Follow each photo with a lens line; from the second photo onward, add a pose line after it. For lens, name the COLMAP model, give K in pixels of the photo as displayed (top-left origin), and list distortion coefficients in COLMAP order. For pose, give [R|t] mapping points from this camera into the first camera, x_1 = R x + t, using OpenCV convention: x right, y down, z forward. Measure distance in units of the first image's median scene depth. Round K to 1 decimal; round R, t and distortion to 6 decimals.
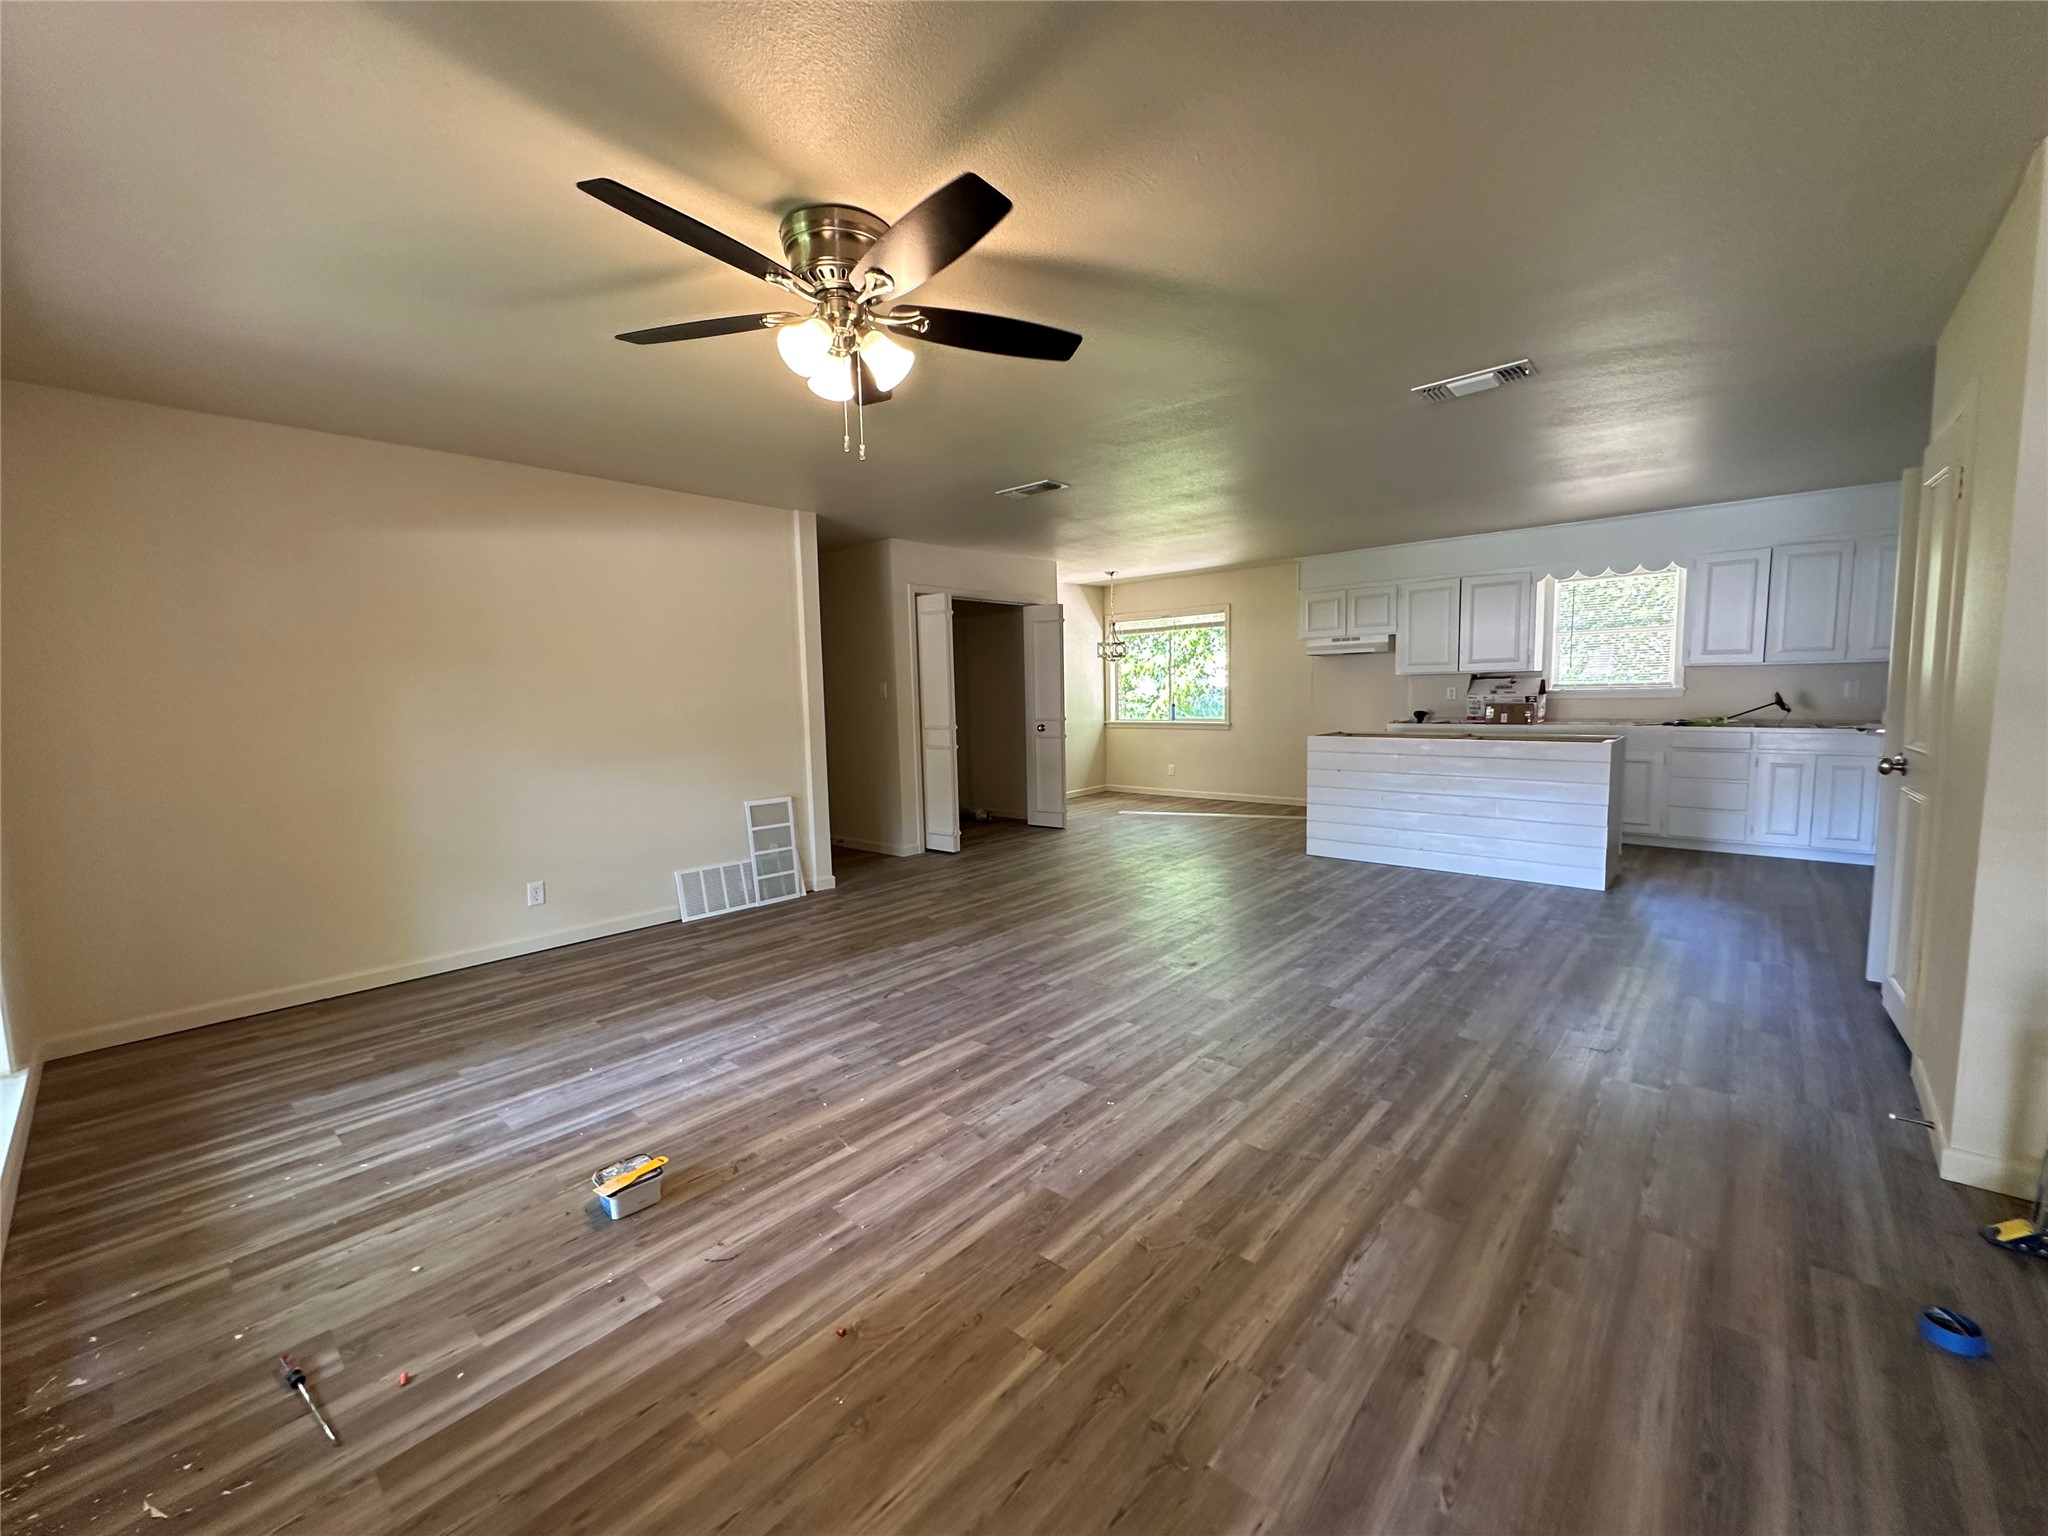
lens RADIAL K [[797.6, 0, 1024.0], [0, 797.6, 768.0], [0, 0, 1]] dist [-0.001135, -0.000061]
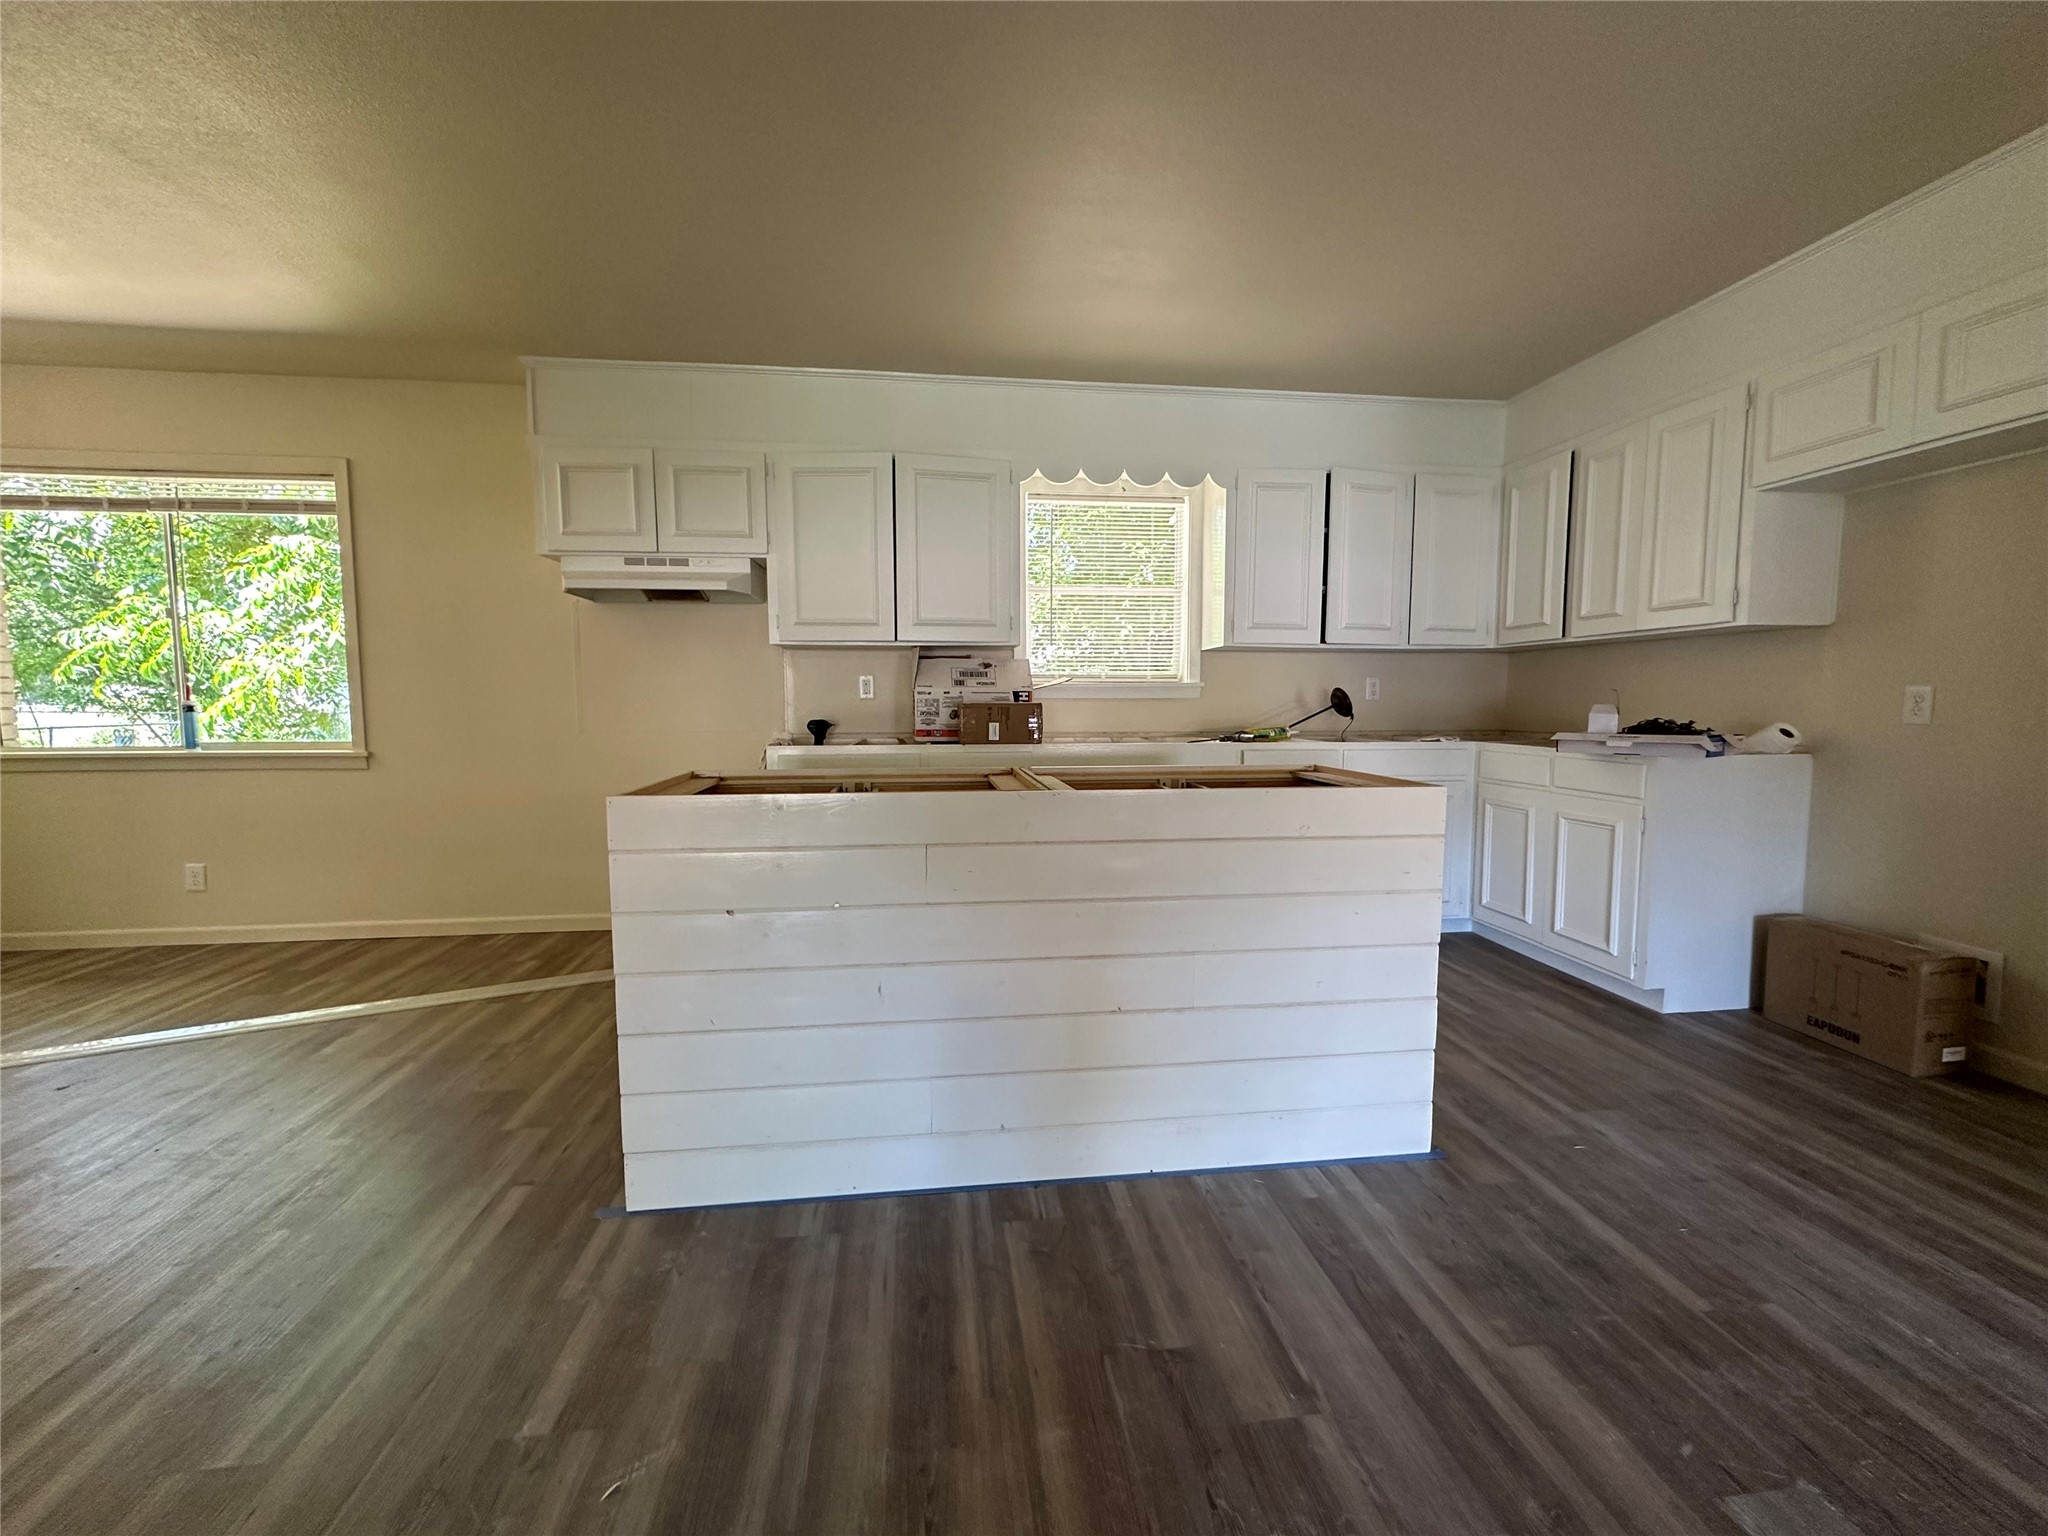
lens RADIAL K [[797.6, 0, 1024.0], [0, 797.6, 768.0], [0, 0, 1]] dist [-0.001135, -0.000061]
pose [[0.640208, -0.041101, 0.767101, 0.207367], [0.061235, 0.998121, 0.002374, -0.037078], [-0.765757, 0.045454, 0.641522, 0.619972]]
